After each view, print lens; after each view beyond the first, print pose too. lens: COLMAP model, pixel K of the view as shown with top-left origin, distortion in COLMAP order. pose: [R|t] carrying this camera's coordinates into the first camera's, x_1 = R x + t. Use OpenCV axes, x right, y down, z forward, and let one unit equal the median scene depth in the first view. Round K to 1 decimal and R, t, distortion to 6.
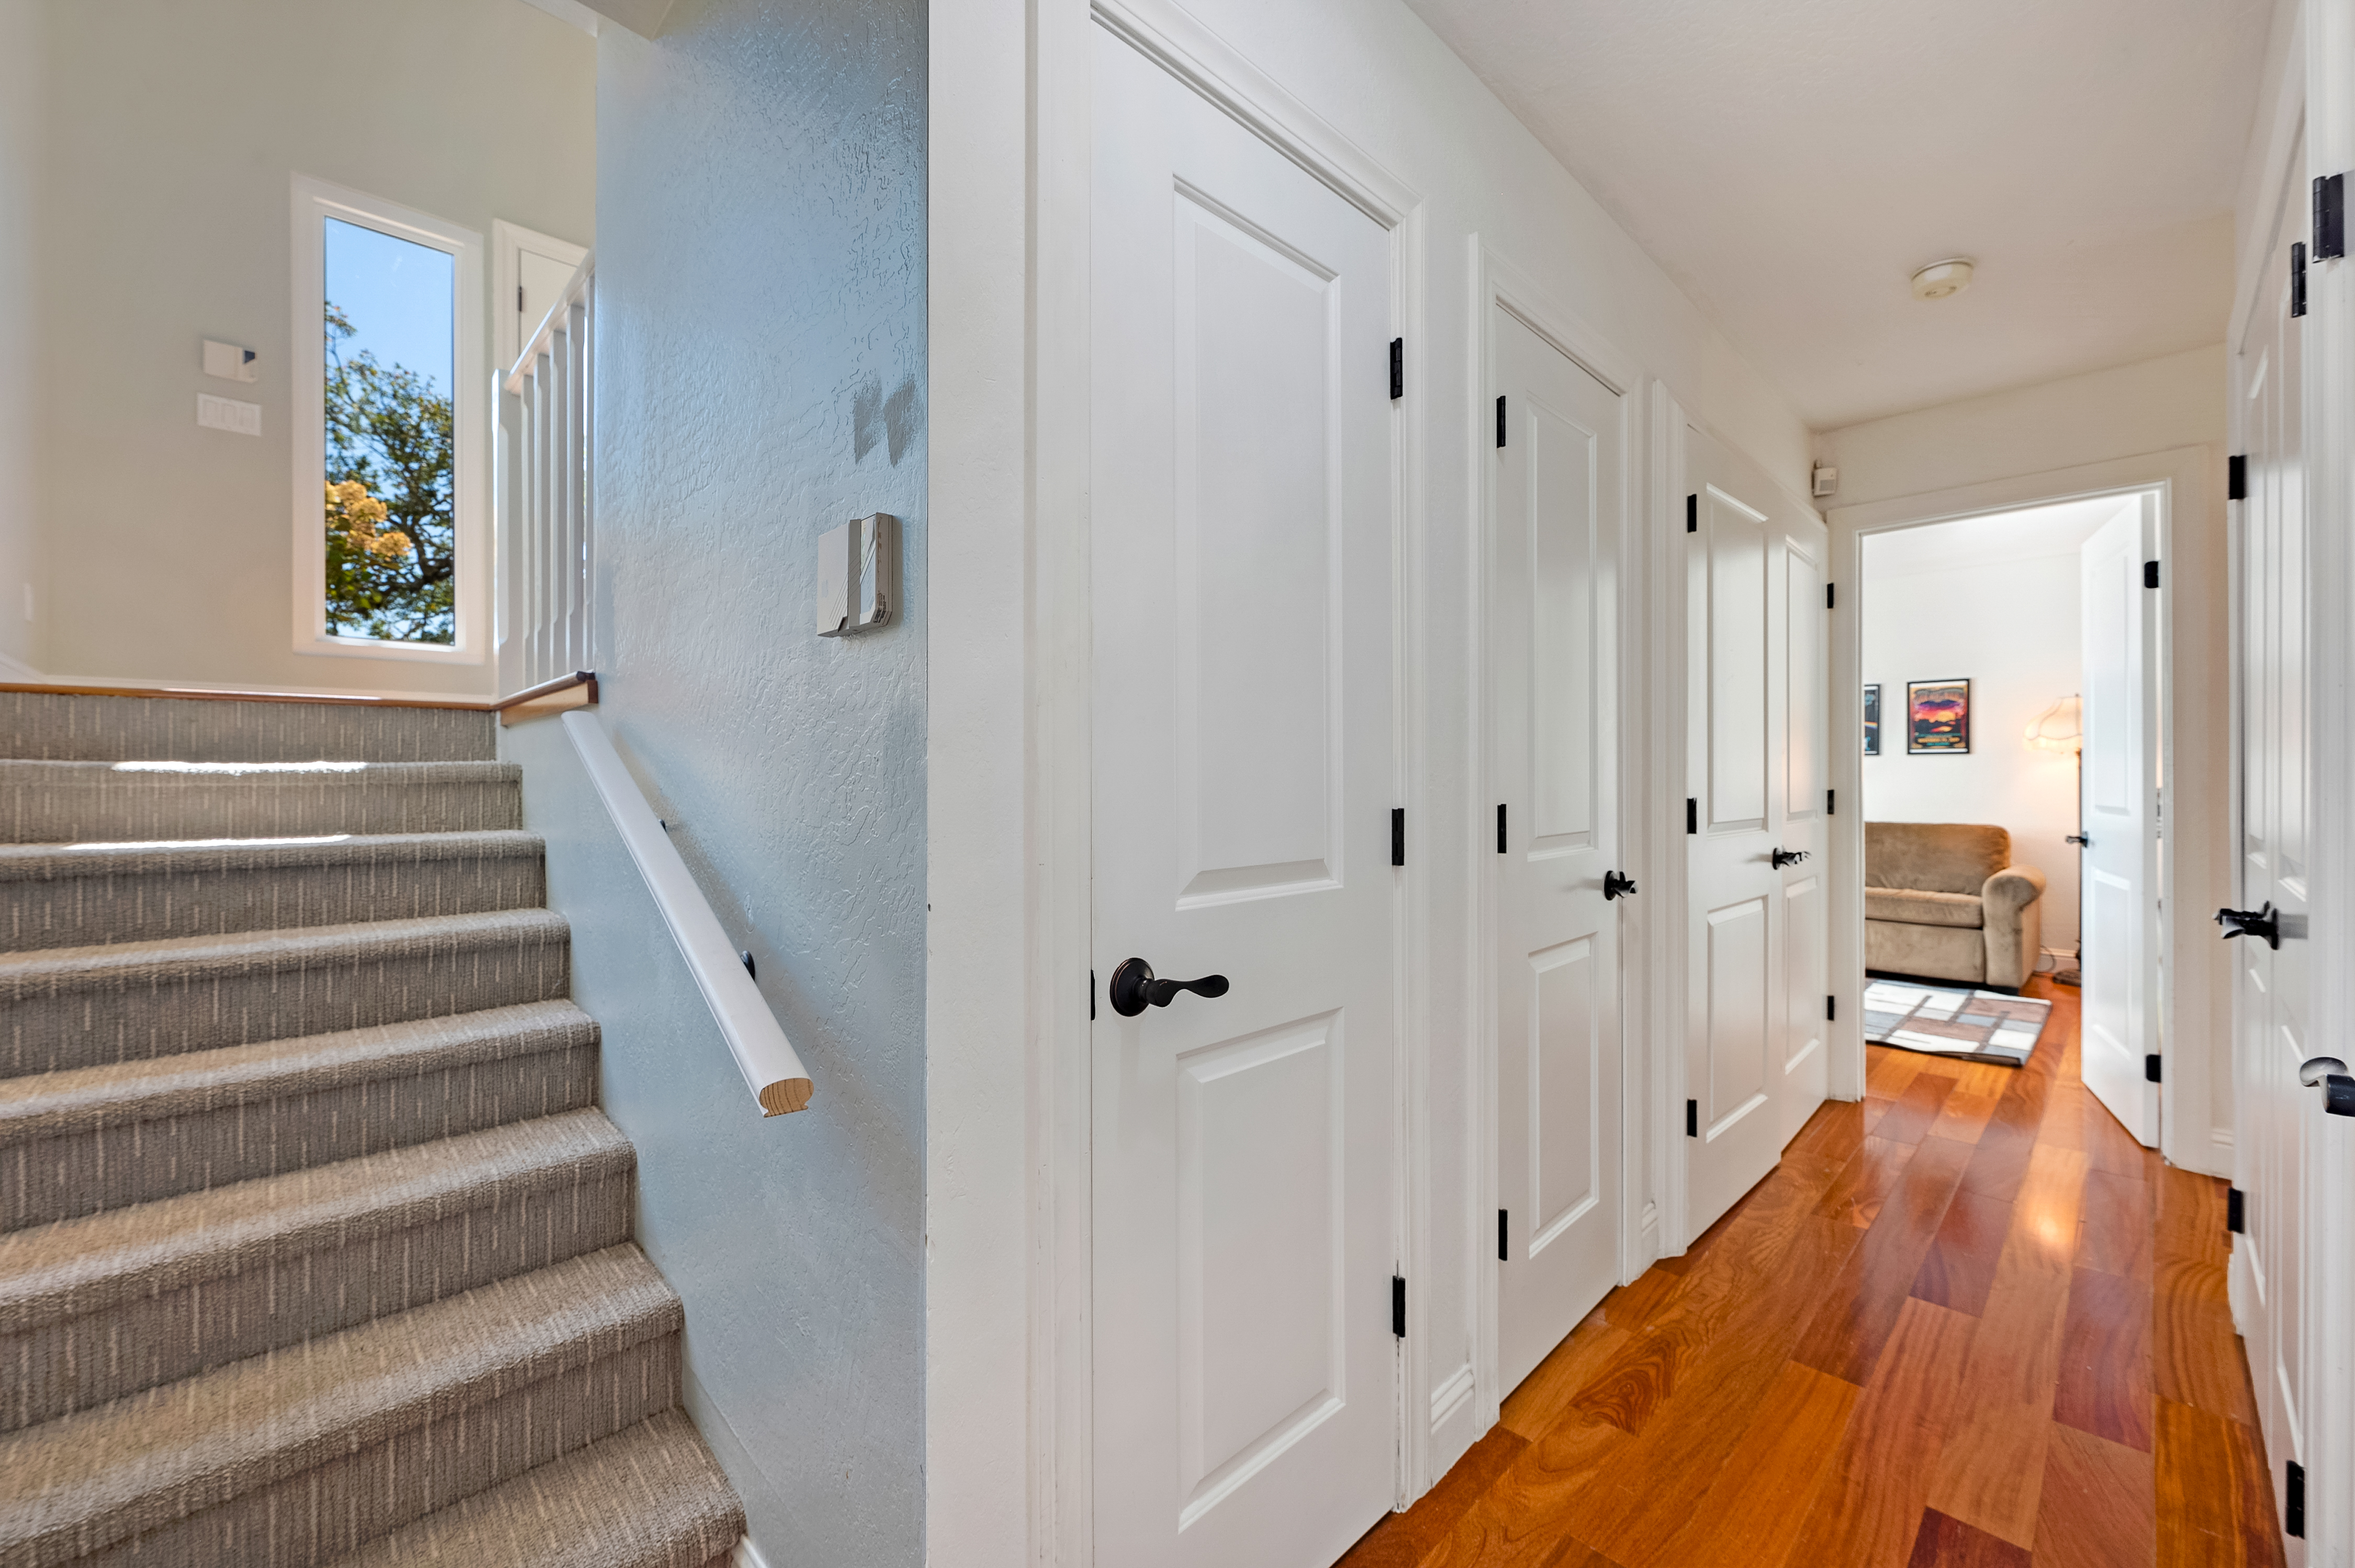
lens RADIAL K [[940.0, 0, 1173.5], [0, 940.0, 769.3], [0, 0, 1]] dist [-0.002865, -0.000319]
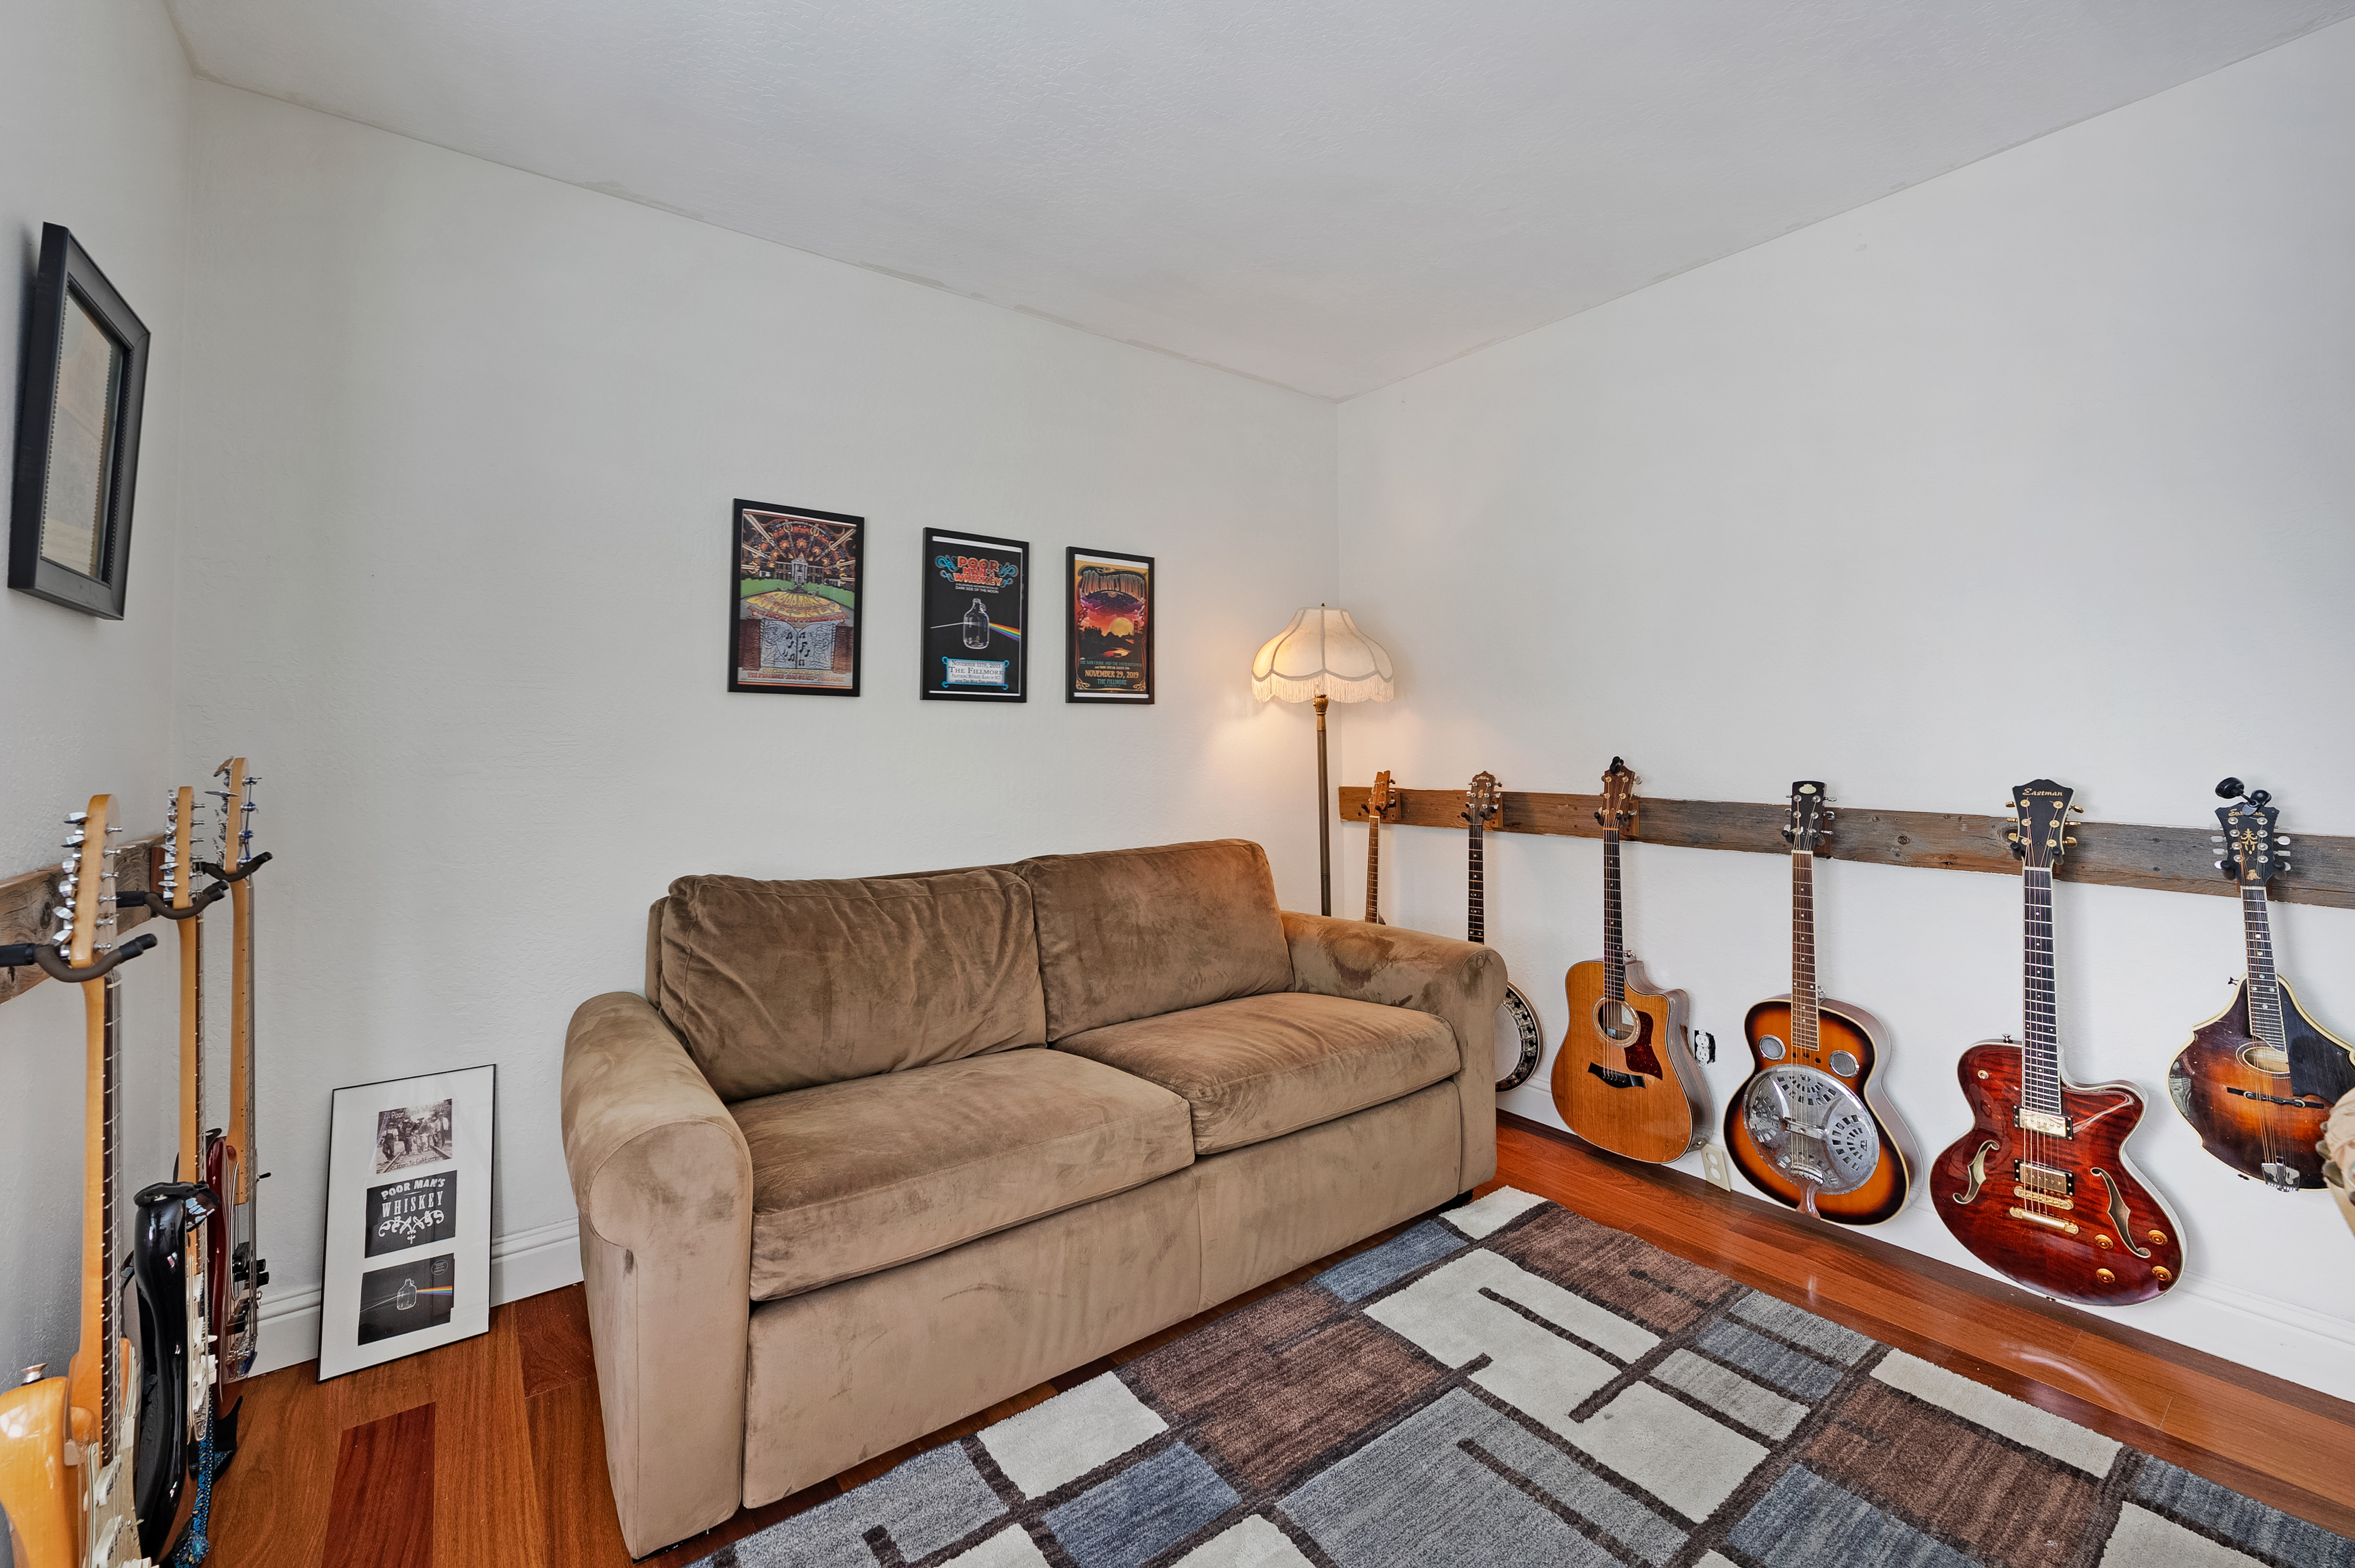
lens RADIAL K [[970.0, 0, 1181.8], [0, 970.0, 711.6], [0, 0, 1]] dist [-0.002663, -0.000136]
pose [[0.109009, 0.028786, 0.993624, 0.323644], [0.004023, 0.999560, -0.029399, 0.004026], [-0.994033, 0.007202, 0.108845, 0.942101]]
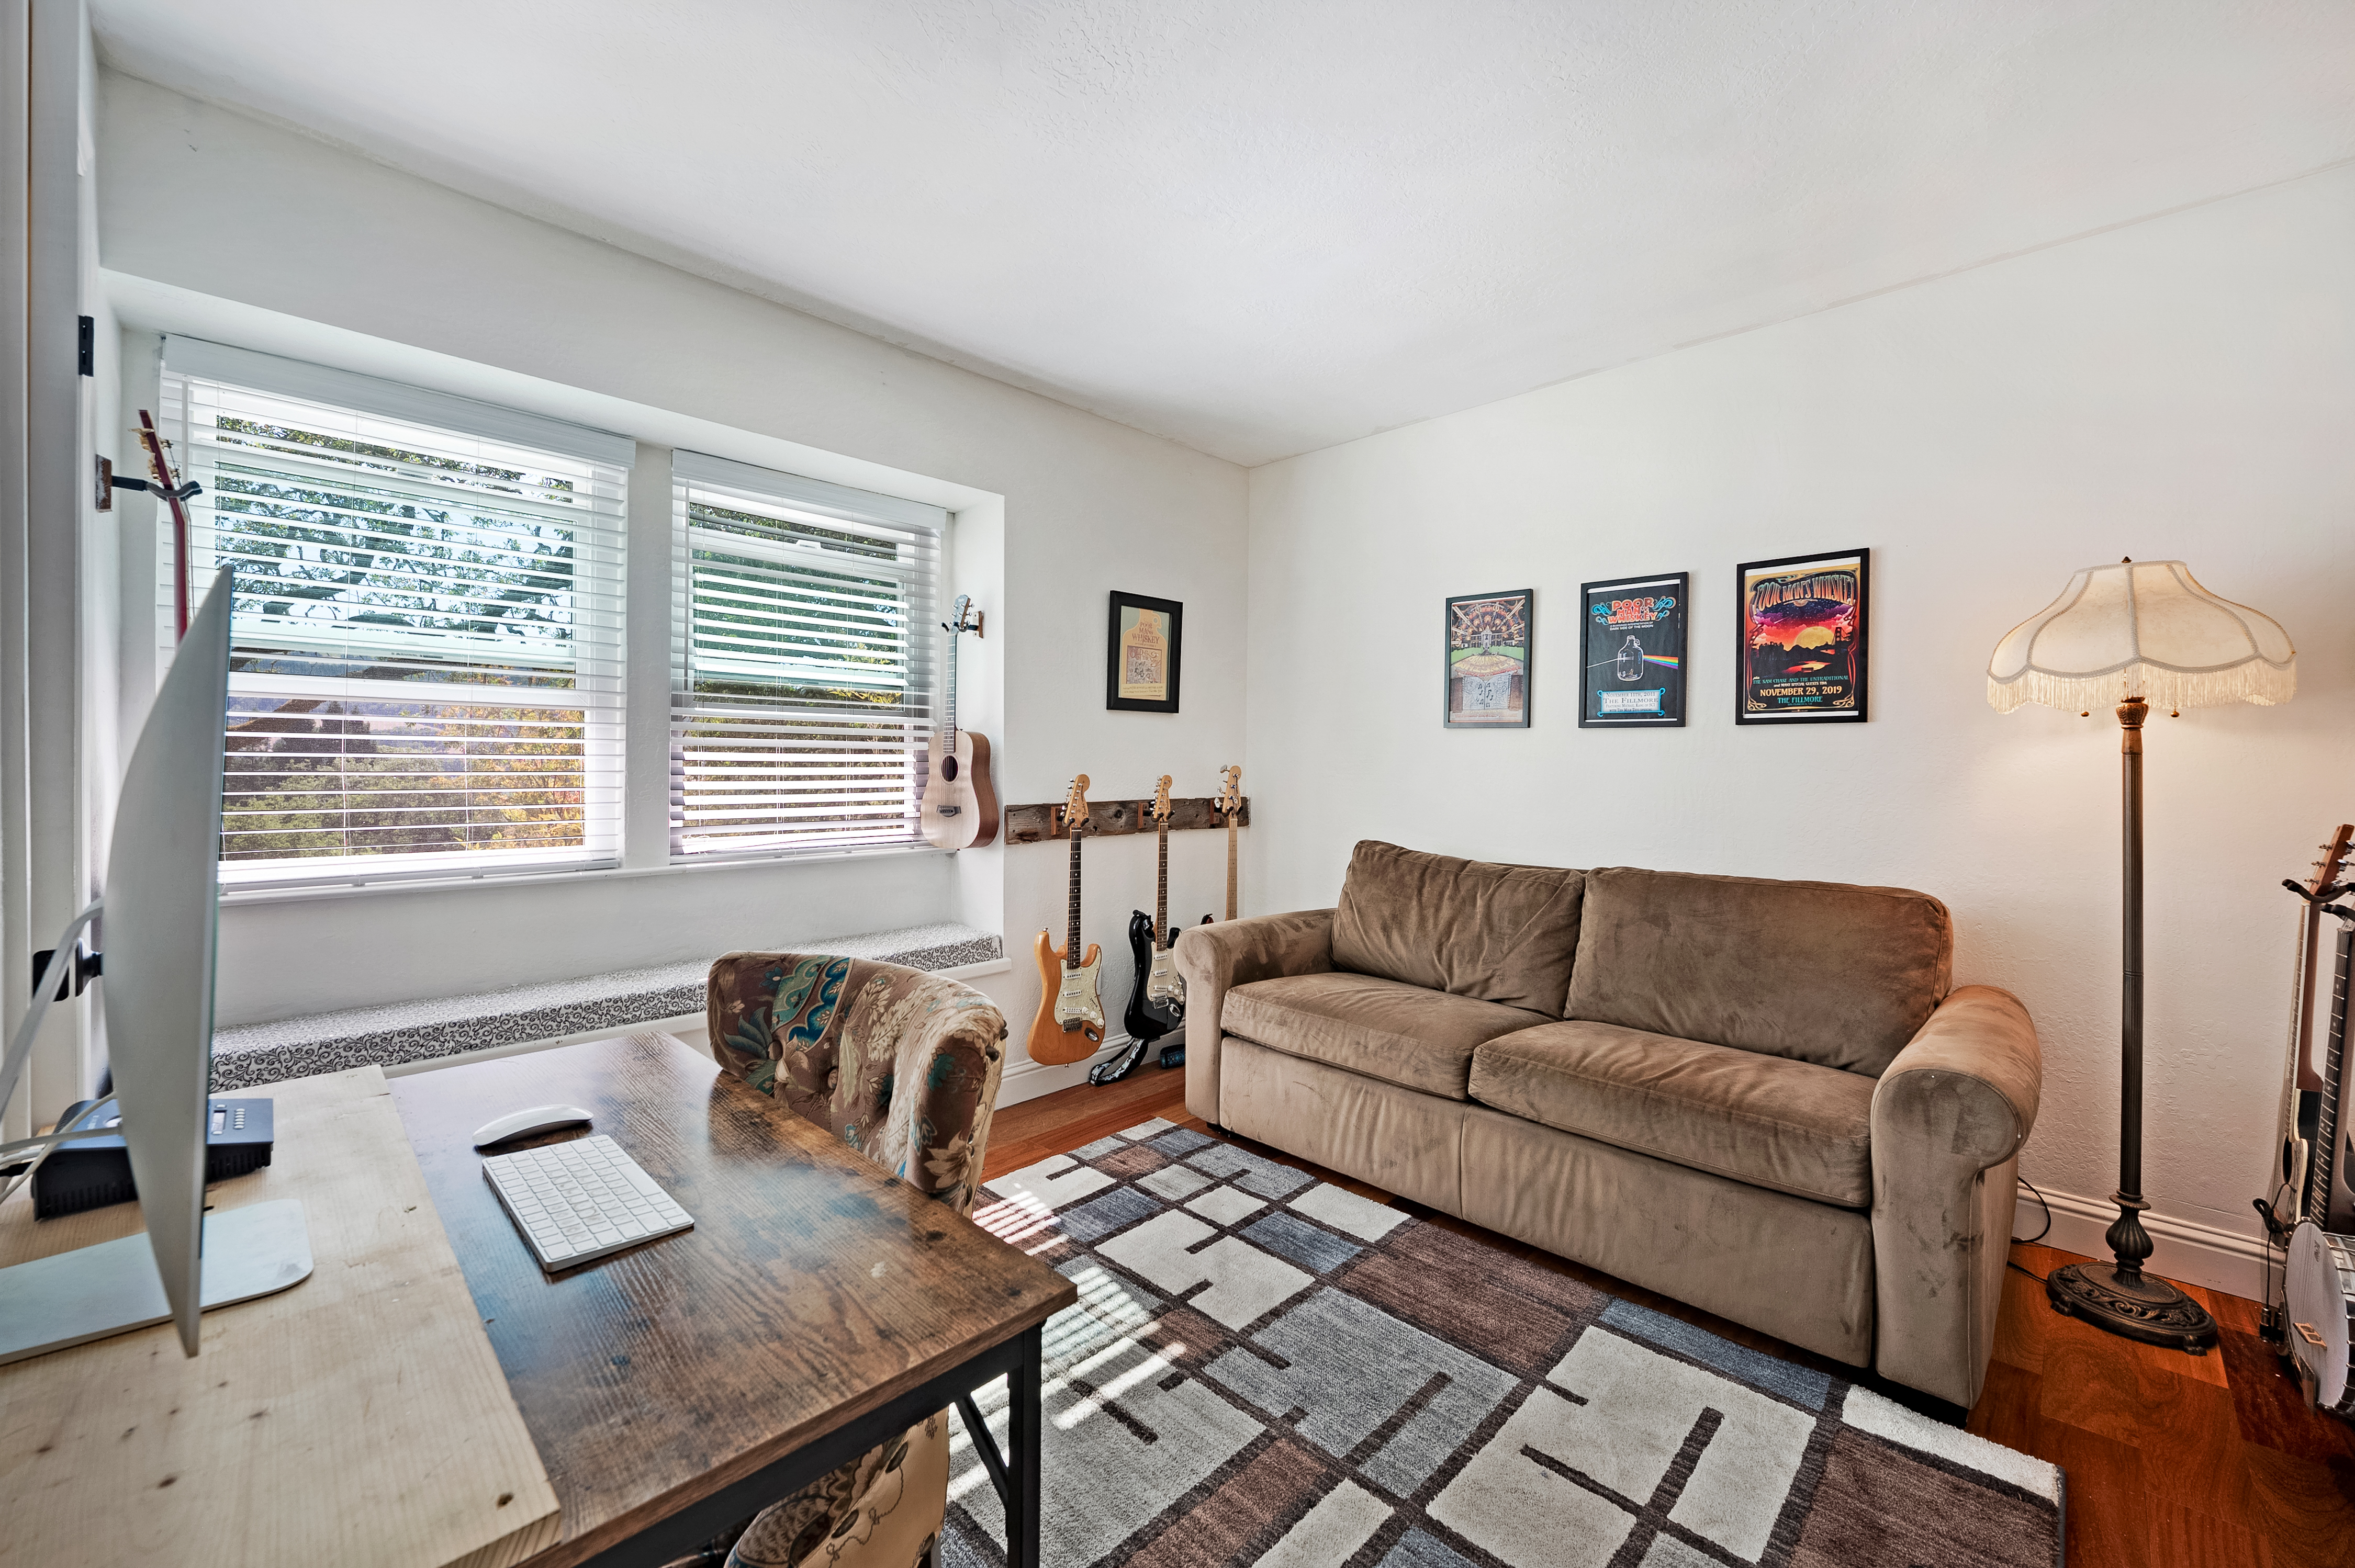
lens RADIAL K [[940.0, 0, 1173.5], [0, 940.0, 769.3], [0, 0, 1]] dist [-0.002865, -0.000319]
pose [[0.999299, 0.006612, 0.036845, 0.517303], [-0.007053, 0.999905, 0.011848, 0.003338], [-0.036763, -0.012100, 0.999251, 0.581579]]
